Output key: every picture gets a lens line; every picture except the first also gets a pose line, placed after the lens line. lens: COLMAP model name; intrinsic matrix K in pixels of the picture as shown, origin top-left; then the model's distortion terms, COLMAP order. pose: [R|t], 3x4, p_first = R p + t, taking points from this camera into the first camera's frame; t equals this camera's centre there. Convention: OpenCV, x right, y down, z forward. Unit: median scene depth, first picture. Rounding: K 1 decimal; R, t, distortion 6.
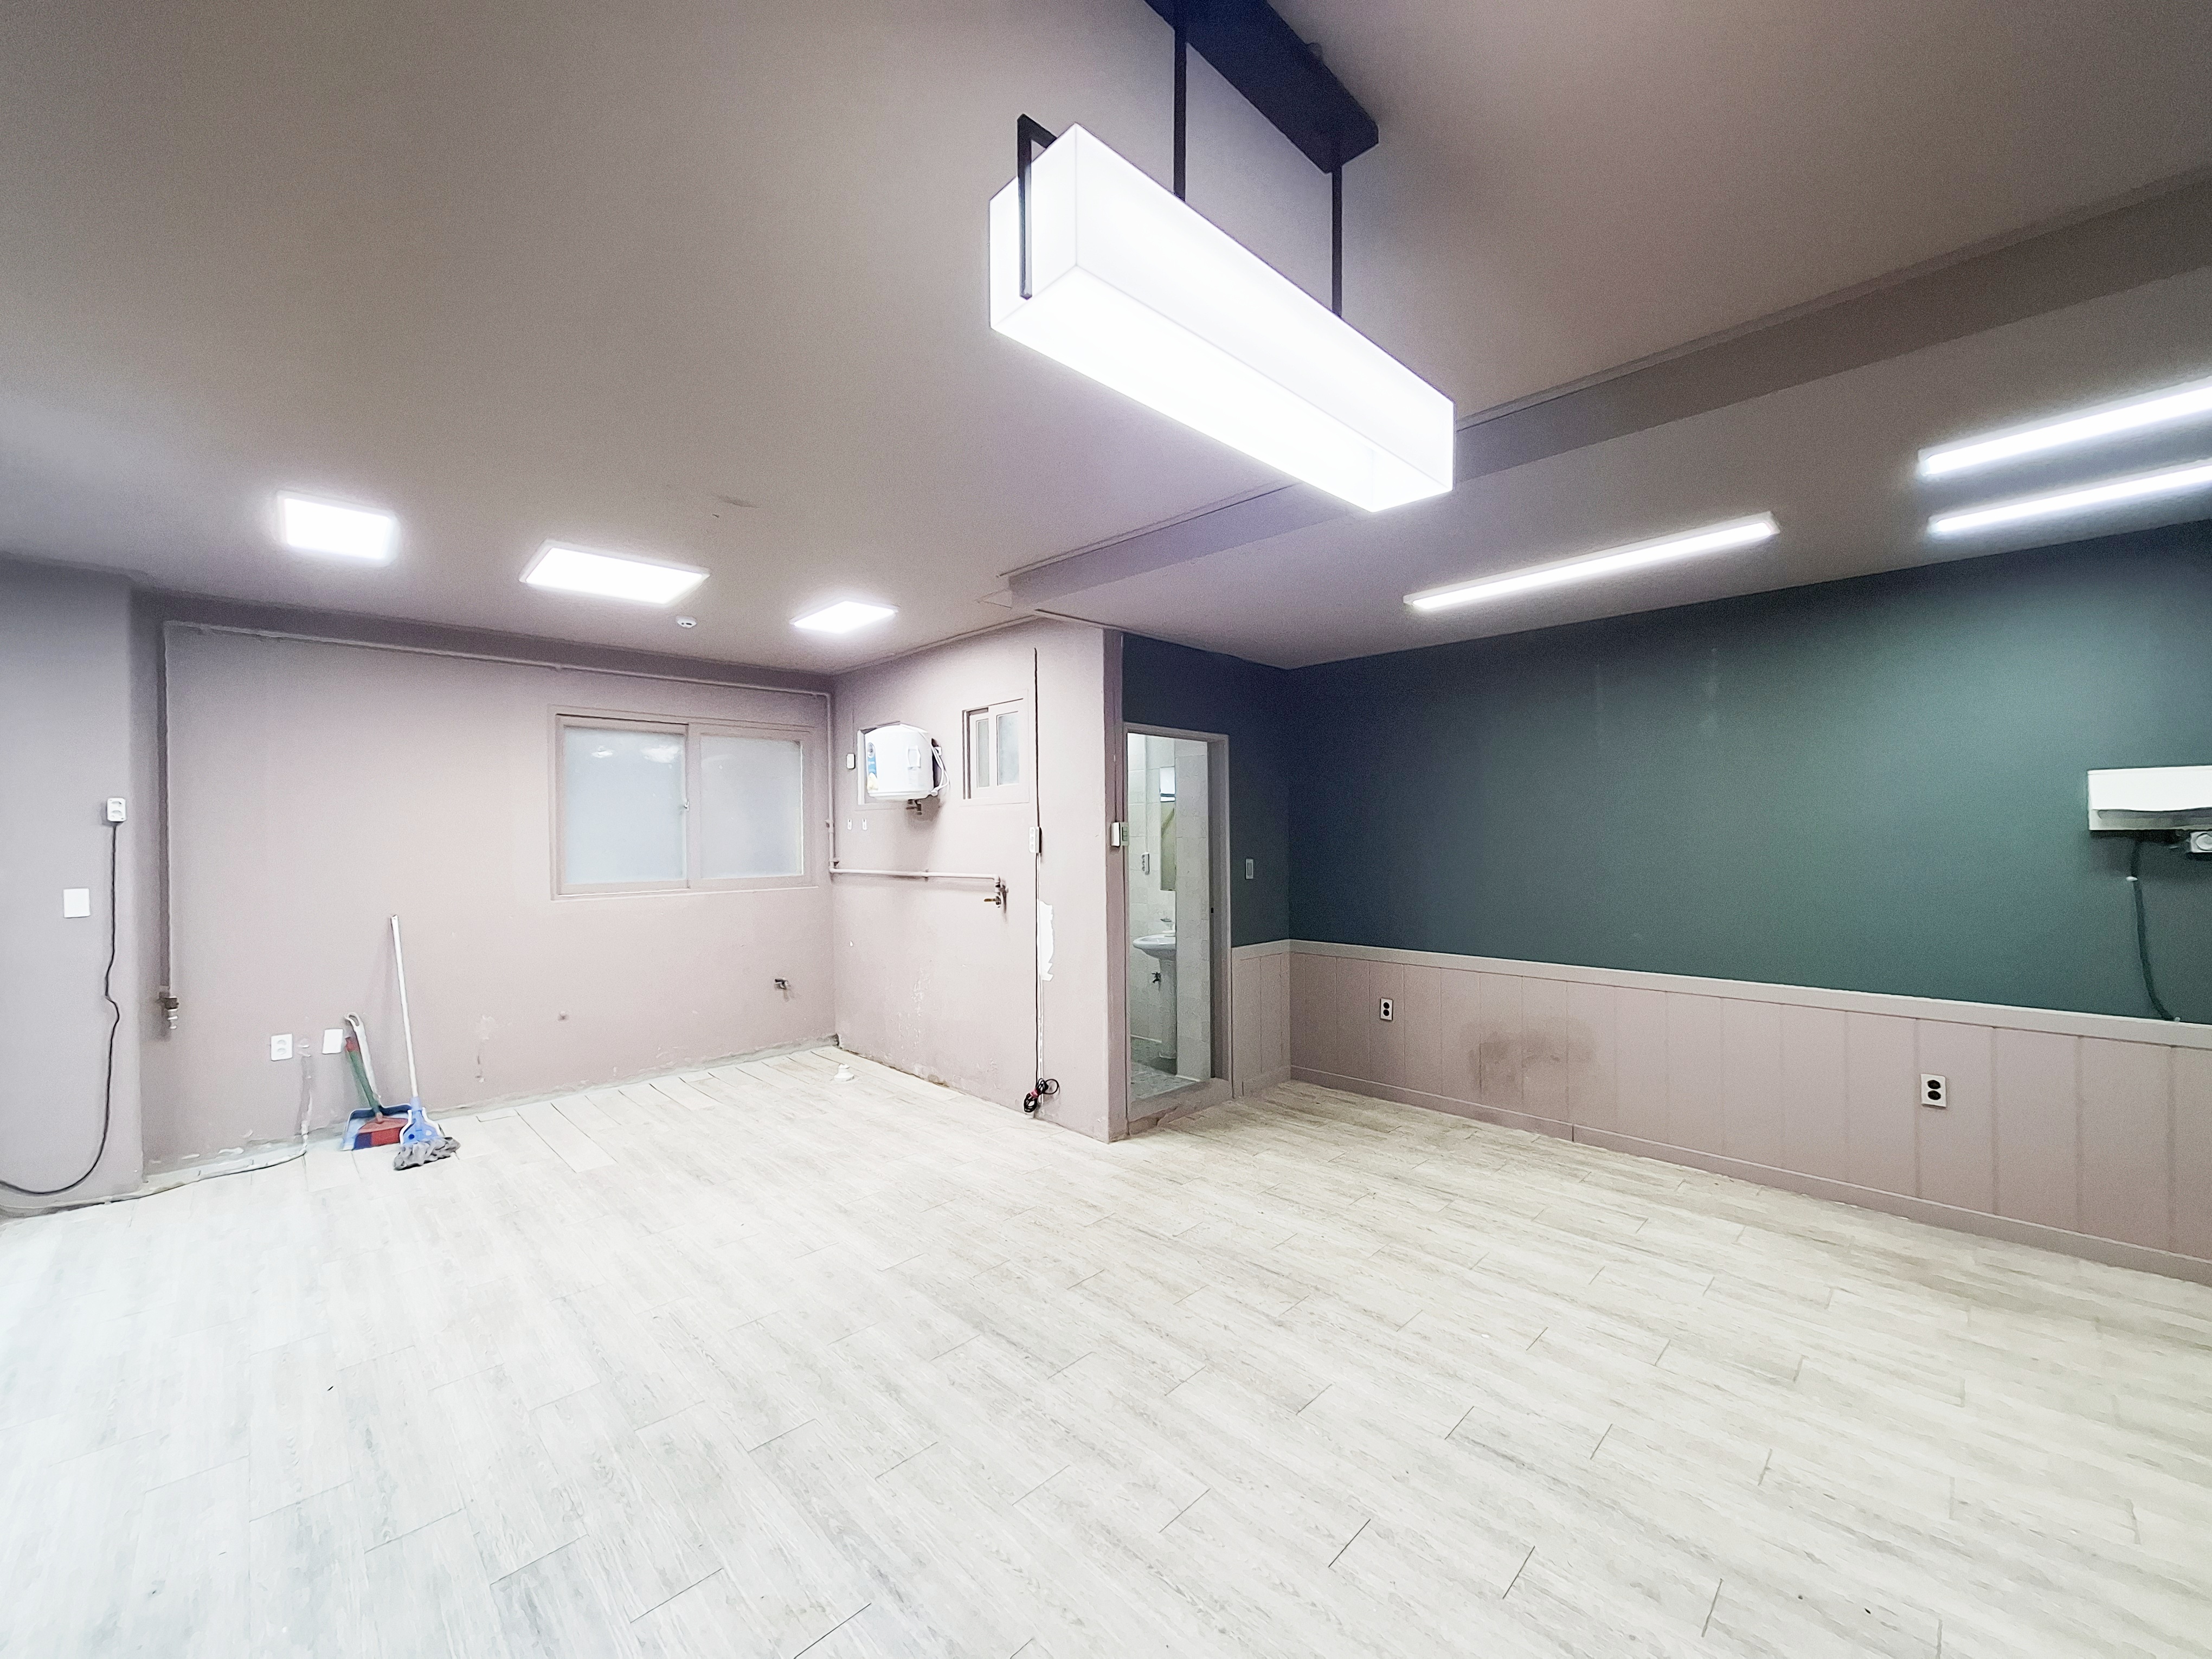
lens RADIAL K [[864.9, 0, 1102.1], [0, 864.9, 837.9], [0, 0, 1]] dist [-0.012304, 0.003790]
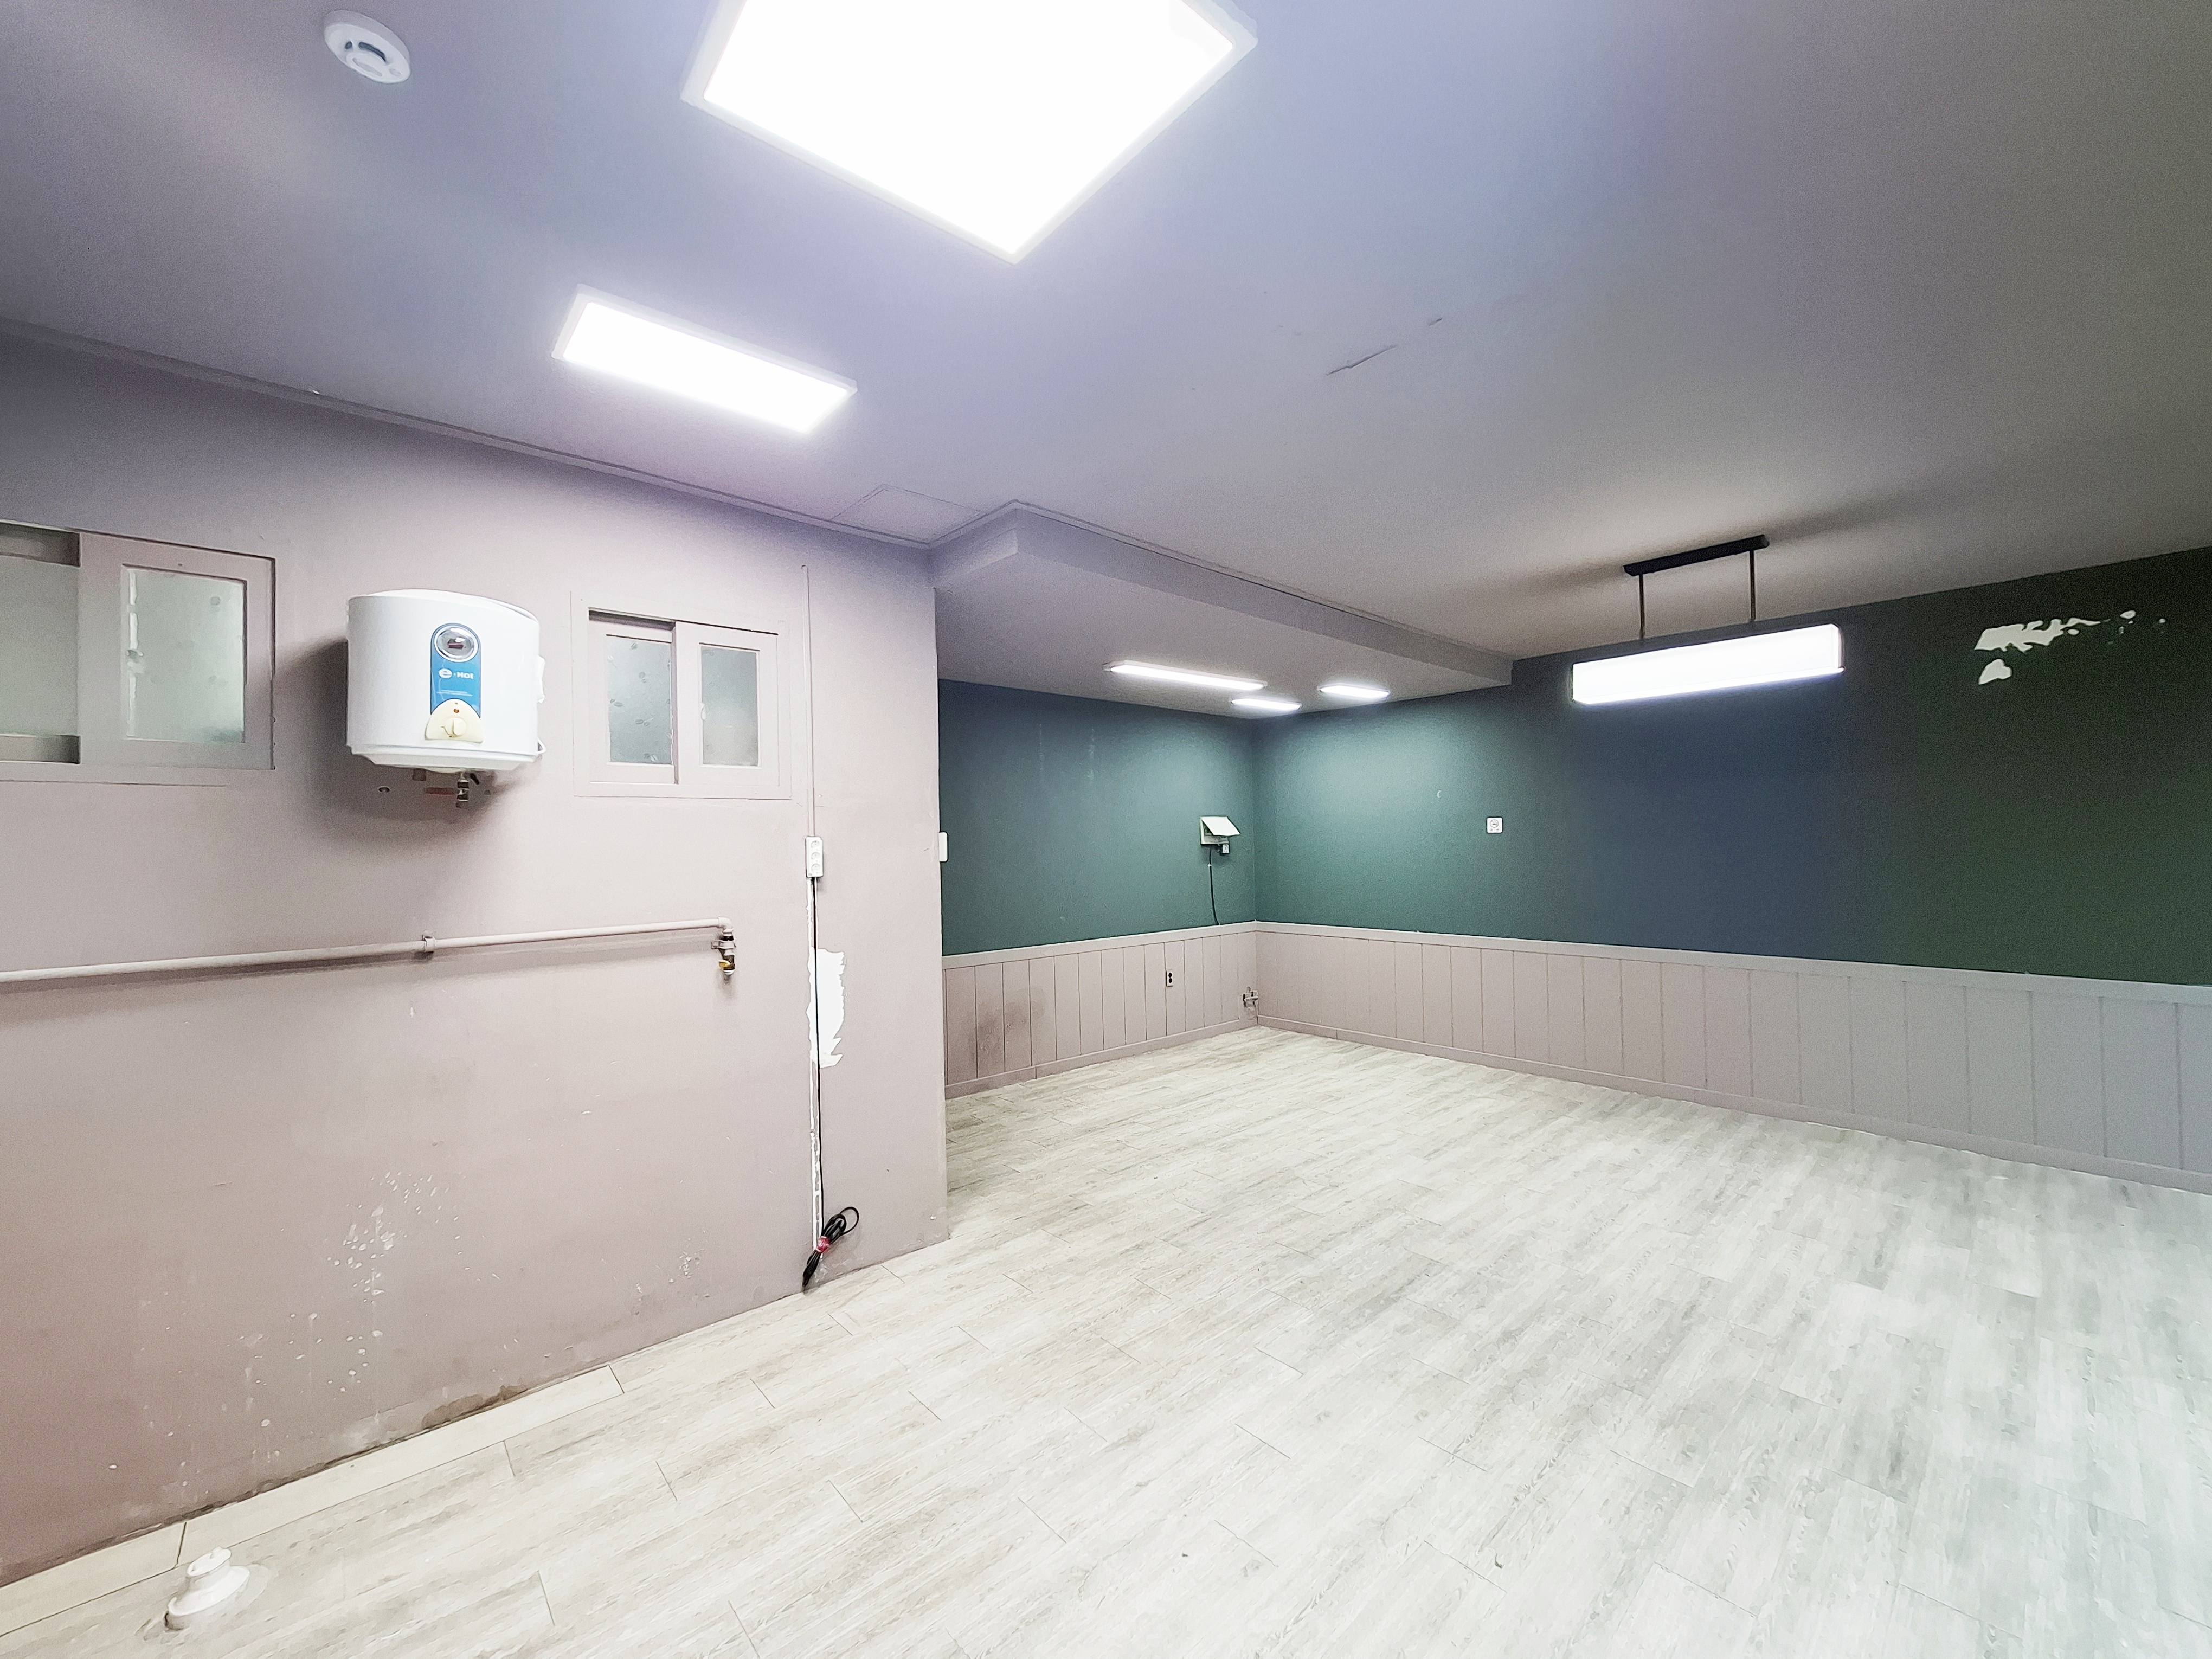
lens RADIAL K [[864.5, 0, 1097.4], [0, 864.5, 832.4], [0, 0, 1]] dist [-0.004121, -0.000250]
pose [[0.051540, 0.020965, 0.998451, -0.956407], [0.020594, 0.999545, -0.022051, 0.003345], [-0.998459, 0.021699, 0.051085, 0.999643]]
